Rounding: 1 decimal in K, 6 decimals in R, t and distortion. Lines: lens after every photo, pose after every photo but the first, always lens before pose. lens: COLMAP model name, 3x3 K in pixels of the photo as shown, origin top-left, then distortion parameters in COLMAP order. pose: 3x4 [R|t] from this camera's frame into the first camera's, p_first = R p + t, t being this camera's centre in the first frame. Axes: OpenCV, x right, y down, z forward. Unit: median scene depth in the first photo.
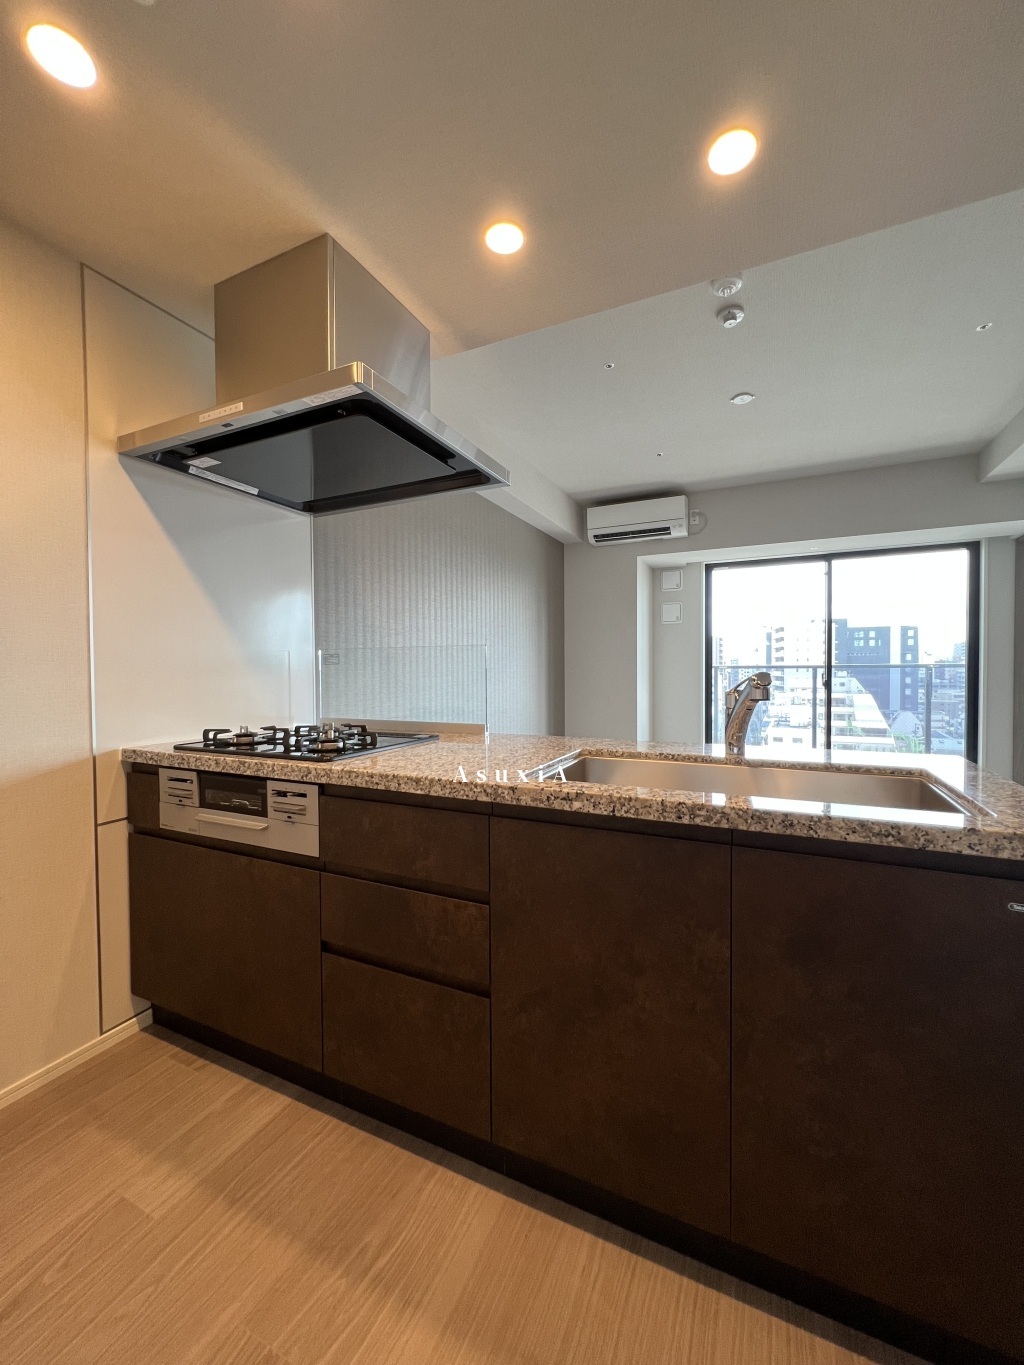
lens RADIAL K [[544.0, 0, 513.4], [0, 544.0, 680.8], [0, 0, 1]] dist [-0.004383, 0.001511]
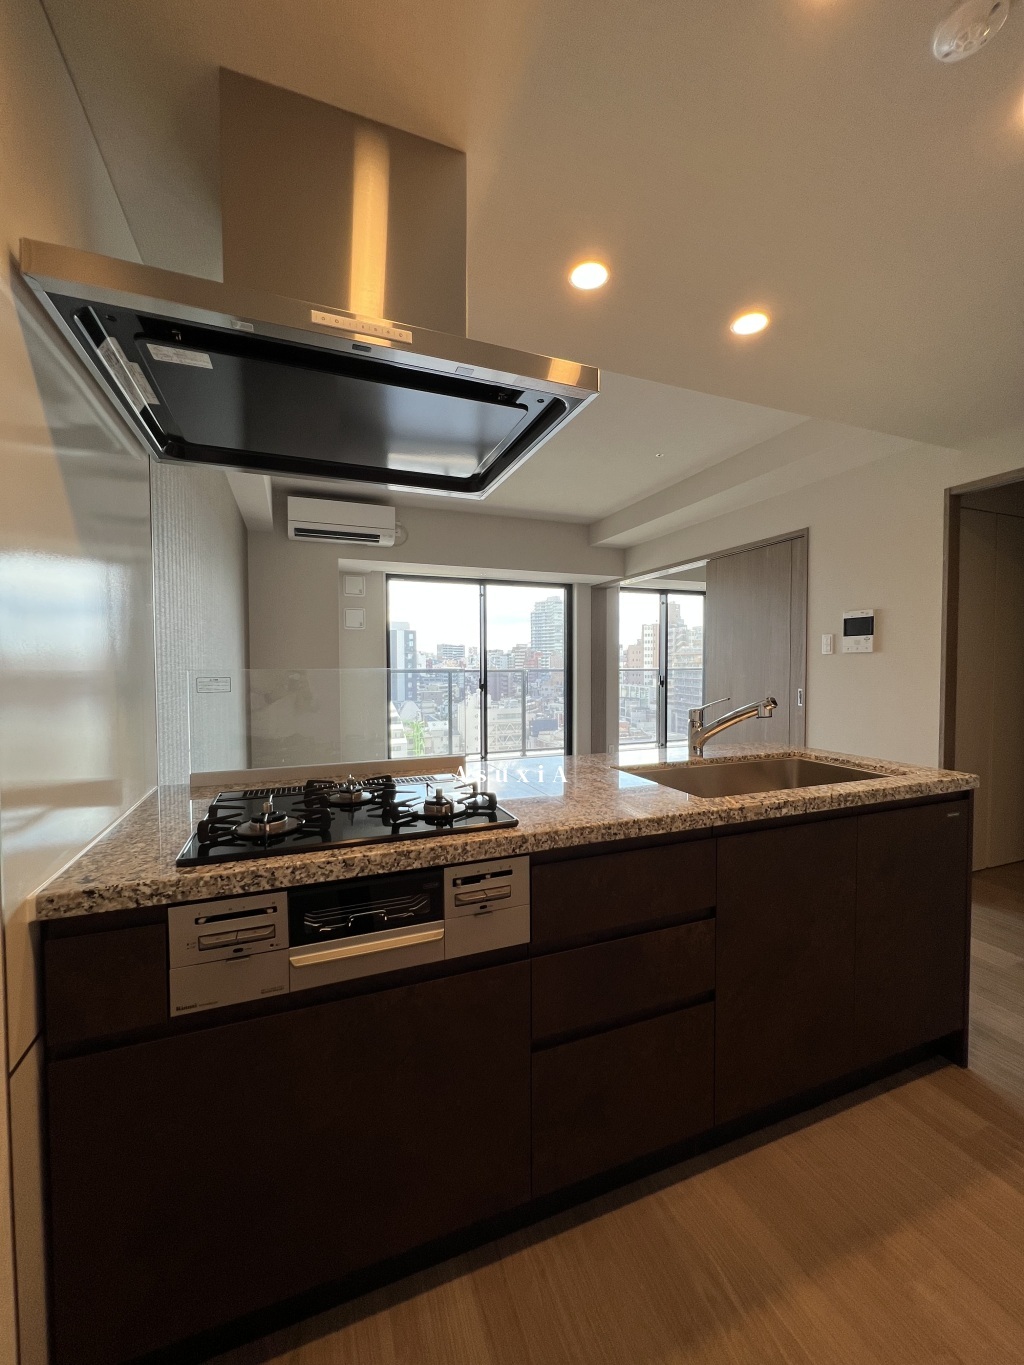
lens RADIAL K [[544.0, 0, 515.3], [0, 544.0, 680.3], [0, 0, 1]] dist [-0.004383, 0.001511]
pose [[0.685261, -0.018595, 0.728060, -0.934277], [0.014713, 0.999823, 0.011687, -0.078084], [-0.728149, 0.002703, 0.685414, 0.438498]]
